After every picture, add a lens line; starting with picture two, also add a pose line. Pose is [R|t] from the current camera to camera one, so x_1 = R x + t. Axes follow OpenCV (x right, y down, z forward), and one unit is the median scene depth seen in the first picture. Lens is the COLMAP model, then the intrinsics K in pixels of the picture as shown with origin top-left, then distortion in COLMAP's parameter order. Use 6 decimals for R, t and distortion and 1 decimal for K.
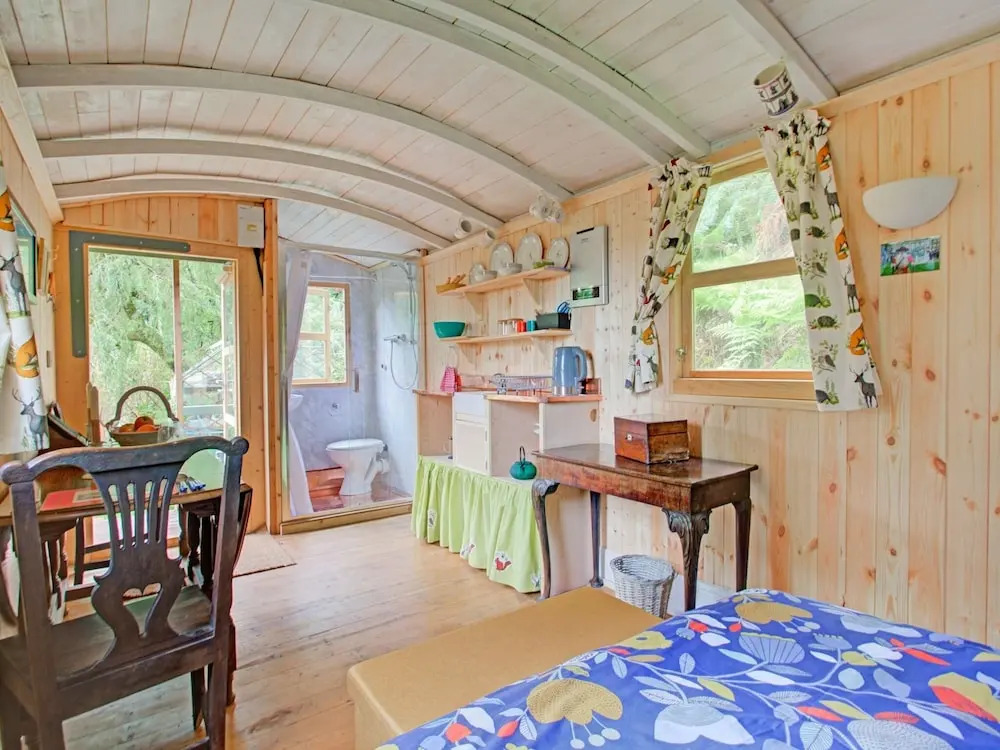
lens RADIAL K [[540.7, 0, 509.8], [0, 540.7, 382.8], [0, 0, 1]] dist [-0.032587, 0.009353]
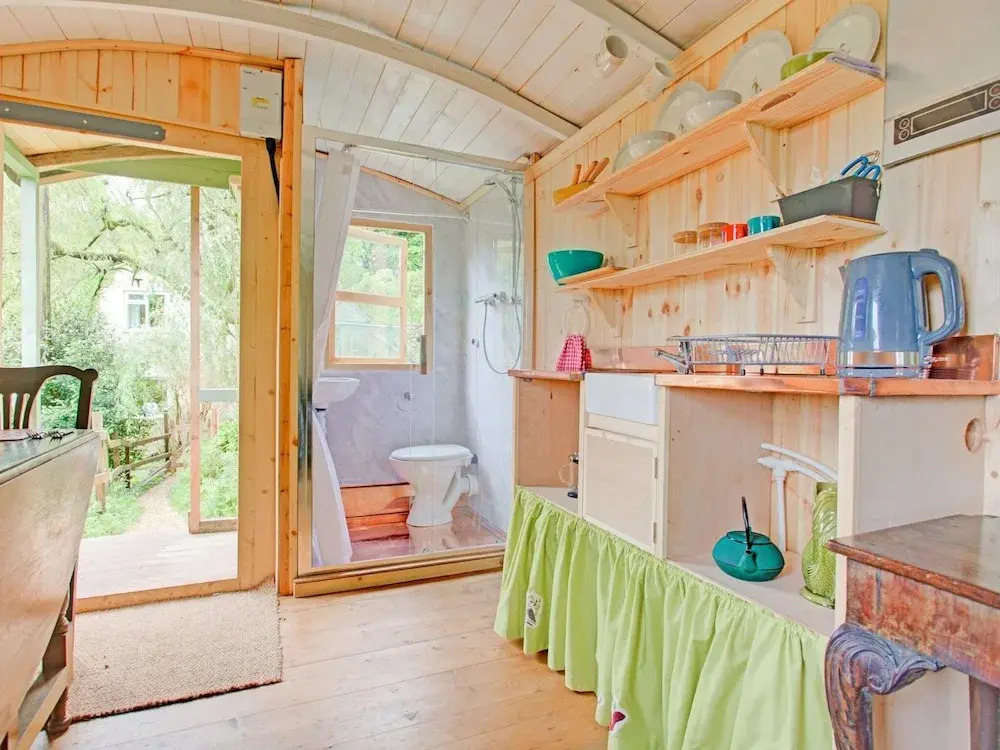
lens RADIAL K [[540.7, 0, 496.7], [0, 540.7, 373.0], [0, 0, 1]] dist [-0.032587, 0.009353]
pose [[0.972441, 0.024726, -0.231835, -0.087902], [-0.028429, 0.999516, -0.012643, 0.035703], [0.231410, 0.018885, 0.972673, 0.657866]]
